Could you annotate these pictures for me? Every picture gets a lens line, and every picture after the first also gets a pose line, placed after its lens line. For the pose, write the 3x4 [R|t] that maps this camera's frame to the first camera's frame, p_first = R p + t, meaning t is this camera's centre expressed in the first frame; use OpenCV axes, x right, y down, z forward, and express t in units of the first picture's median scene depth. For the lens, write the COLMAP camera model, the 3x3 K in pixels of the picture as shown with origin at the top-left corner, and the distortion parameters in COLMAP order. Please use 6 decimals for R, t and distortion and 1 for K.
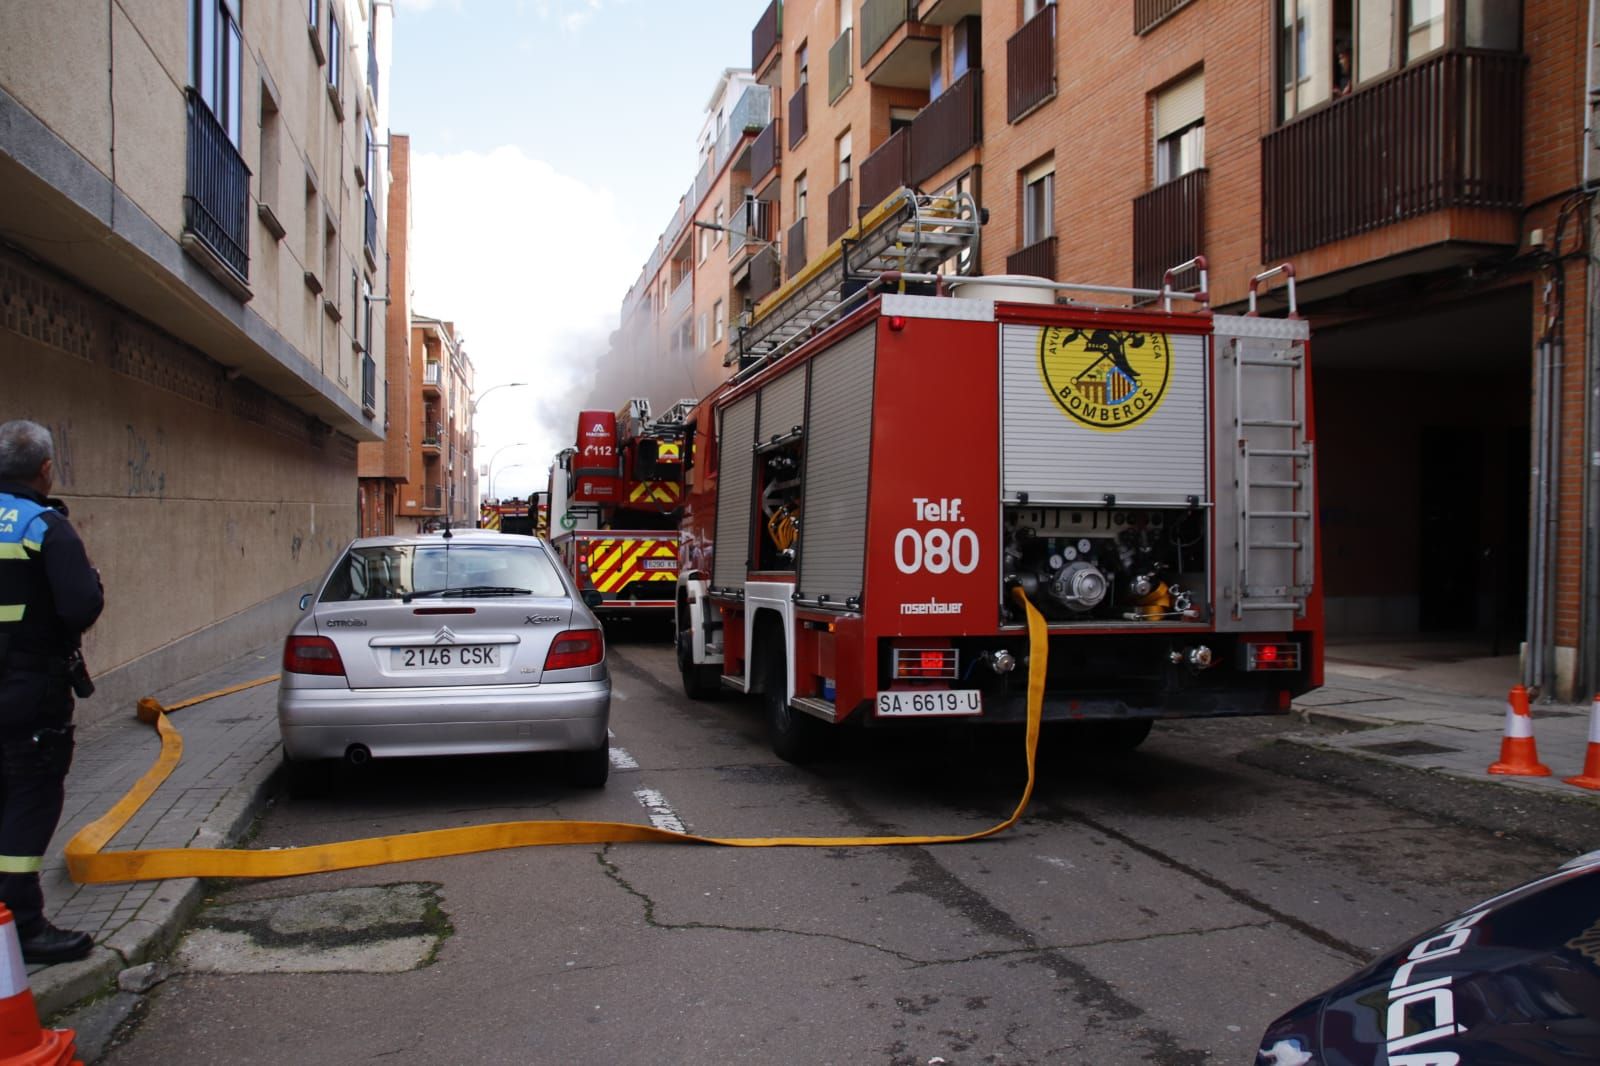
lens RADIAL K [[1381.3, 0, 777.0], [0, 1381.3, 534.4], [0, 0, 1]] dist [-0.163948, 0.181428]
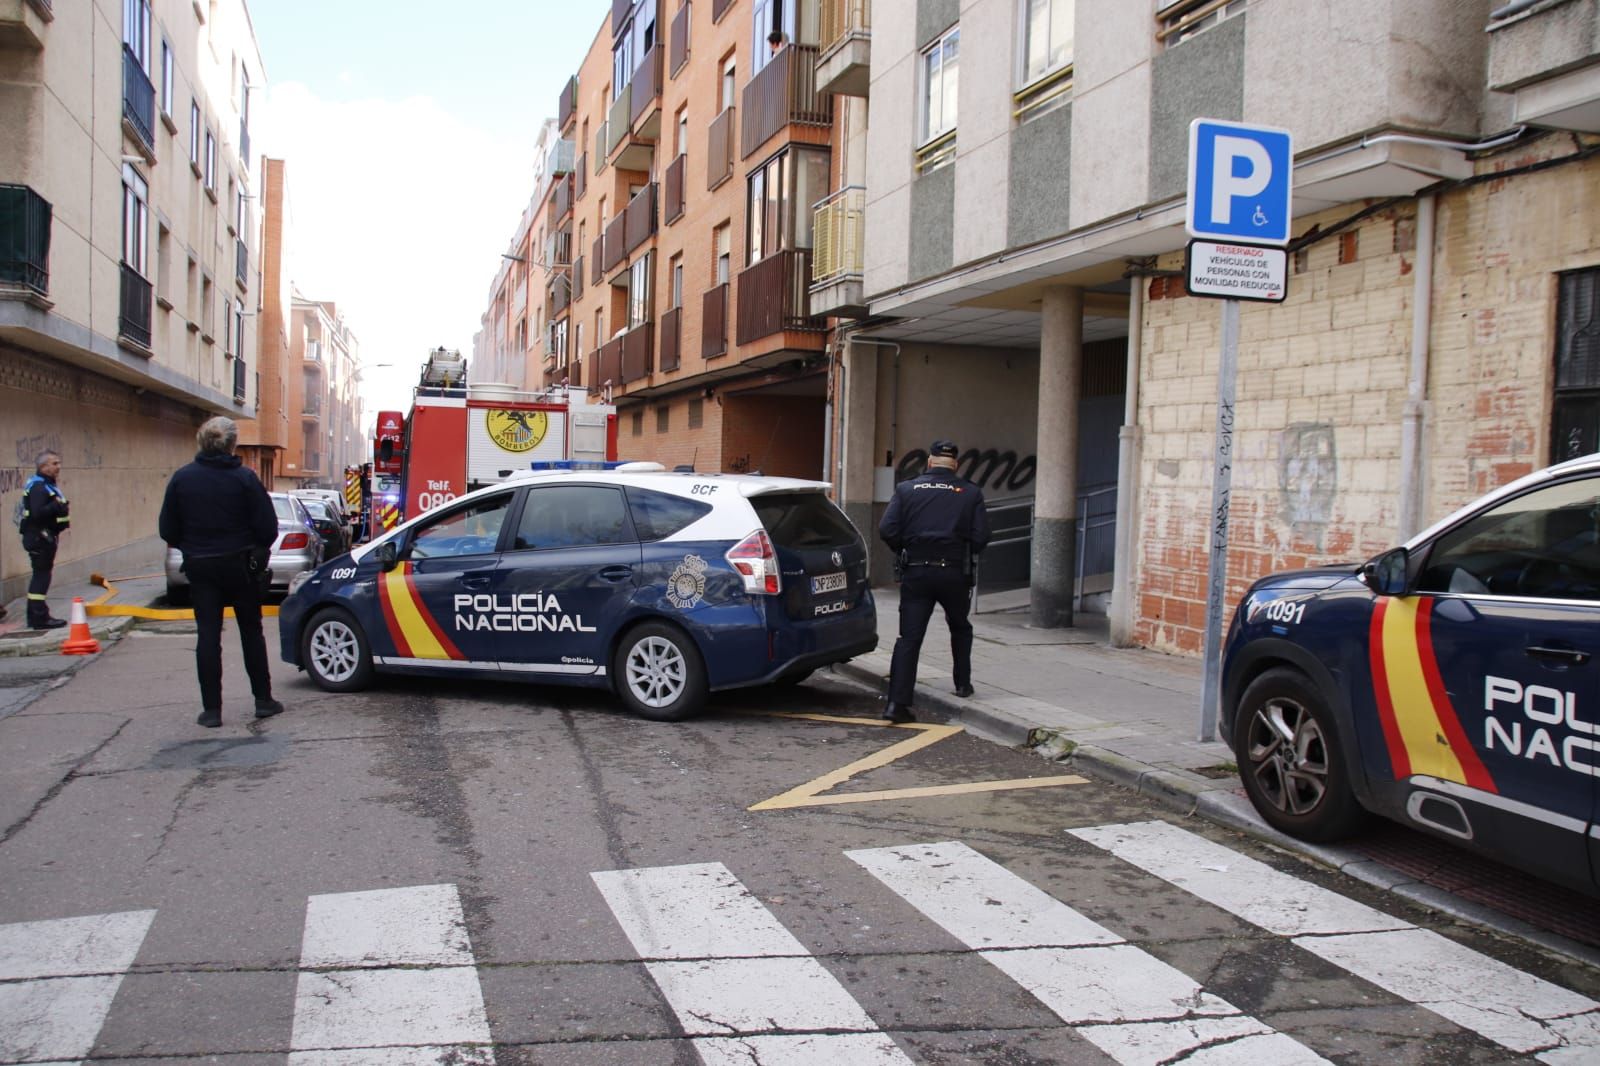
lens RADIAL K [[1408.3, 0, 800.0], [0, 1408.3, 533.0], [0, 0, 1]] dist [-0.148369, 0.168840]
pose [[0.996863, 0.019228, 0.076772, 0.537978], [-0.020866, 0.999570, 0.020591, 0.002424], [-0.076343, -0.022129, 0.996836, -1.438989]]
